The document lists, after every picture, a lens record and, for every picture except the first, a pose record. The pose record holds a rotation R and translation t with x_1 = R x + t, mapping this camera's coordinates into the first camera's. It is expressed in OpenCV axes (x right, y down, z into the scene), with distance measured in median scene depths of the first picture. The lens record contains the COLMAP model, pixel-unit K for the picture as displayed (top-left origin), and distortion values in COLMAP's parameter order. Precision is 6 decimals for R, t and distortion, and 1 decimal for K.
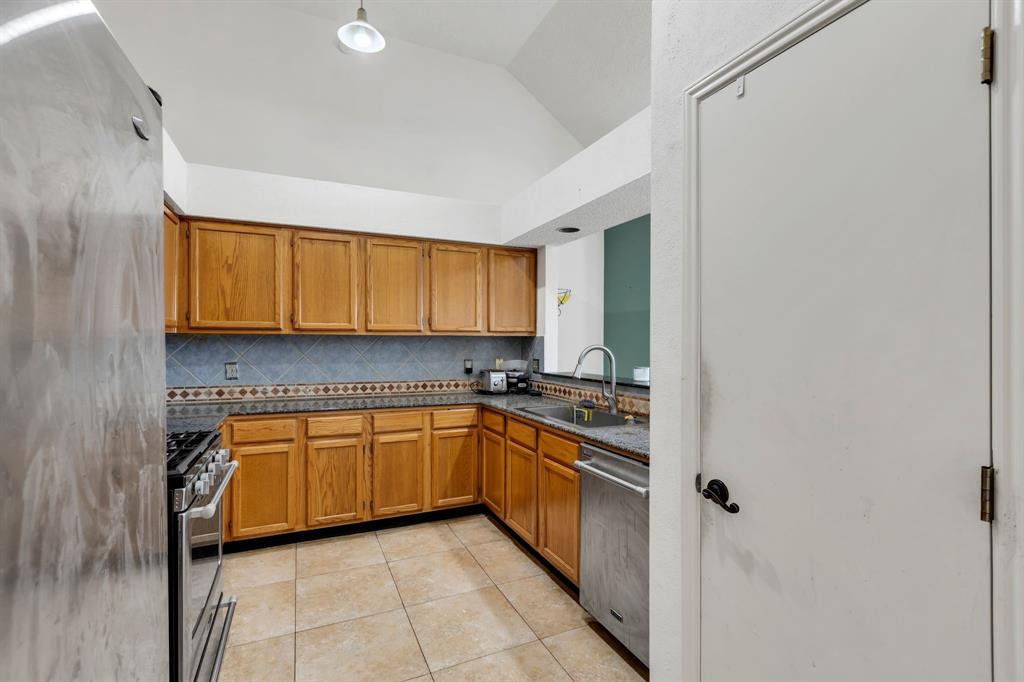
lens RADIAL K [[471.5, 0, 508.5], [0, 471.5, 343.8], [0, 0, 1]] dist [0.006477, -0.002823]
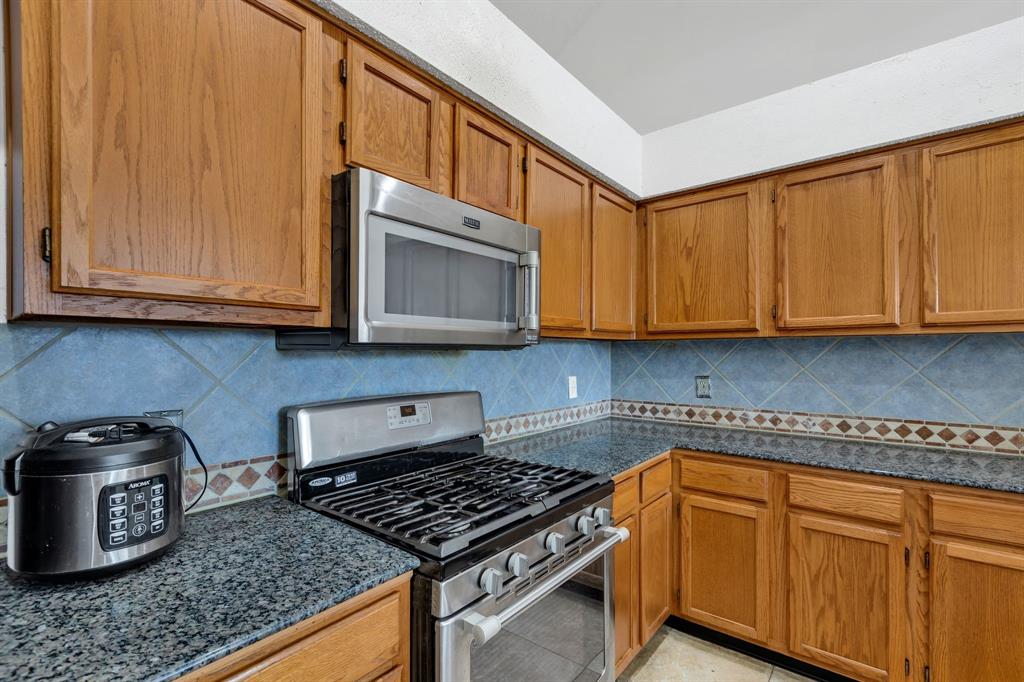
lens RADIAL K [[471.5, 0, 497.4], [0, 471.5, 352.9], [0, 0, 1]] dist [0.006477, -0.002823]
pose [[0.444323, -0.001947, -0.895864, -0.041858], [0.005035, 0.999987, 0.000324, -0.000109], [0.895852, -0.004655, 0.444328, 0.362652]]
